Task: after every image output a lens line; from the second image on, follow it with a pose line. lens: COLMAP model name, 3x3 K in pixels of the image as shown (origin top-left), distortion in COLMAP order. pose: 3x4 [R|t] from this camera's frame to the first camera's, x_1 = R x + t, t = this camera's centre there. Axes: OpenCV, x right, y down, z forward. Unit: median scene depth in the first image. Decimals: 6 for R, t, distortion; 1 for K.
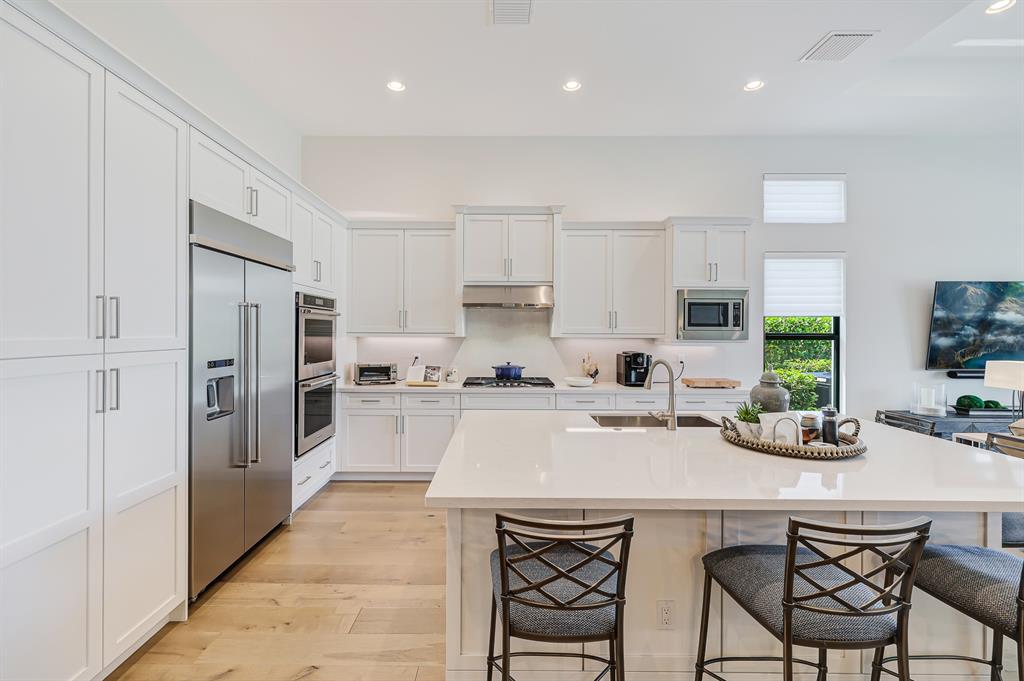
lens RADIAL K [[438.5, 0, 499.5], [0, 438.5, 331.1], [0, 0, 1]] dist [-0.000159, -0.000274]
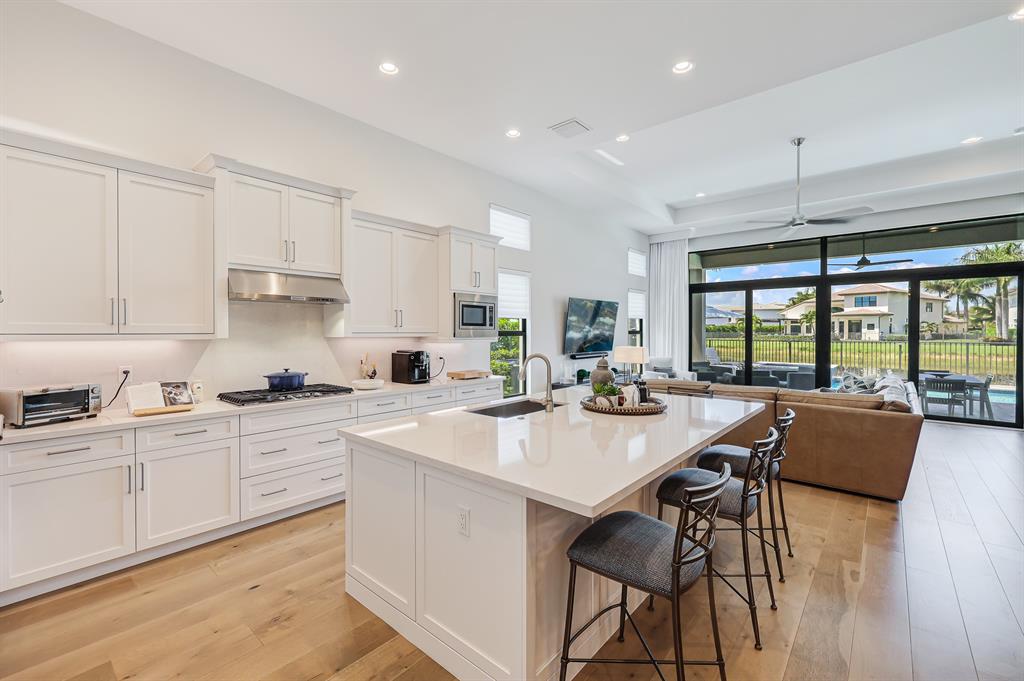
lens RADIAL K [[433.9, 0, 501.2], [0, 433.9, 333.3], [0, 0, 1]] dist [0.000176, -0.000023]
pose [[0.661768, -0.009078, 0.749653, -0.325587], [0.004022, 0.999955, 0.008559, 0.000070], [-0.749698, -0.002649, 0.661775, 0.176389]]
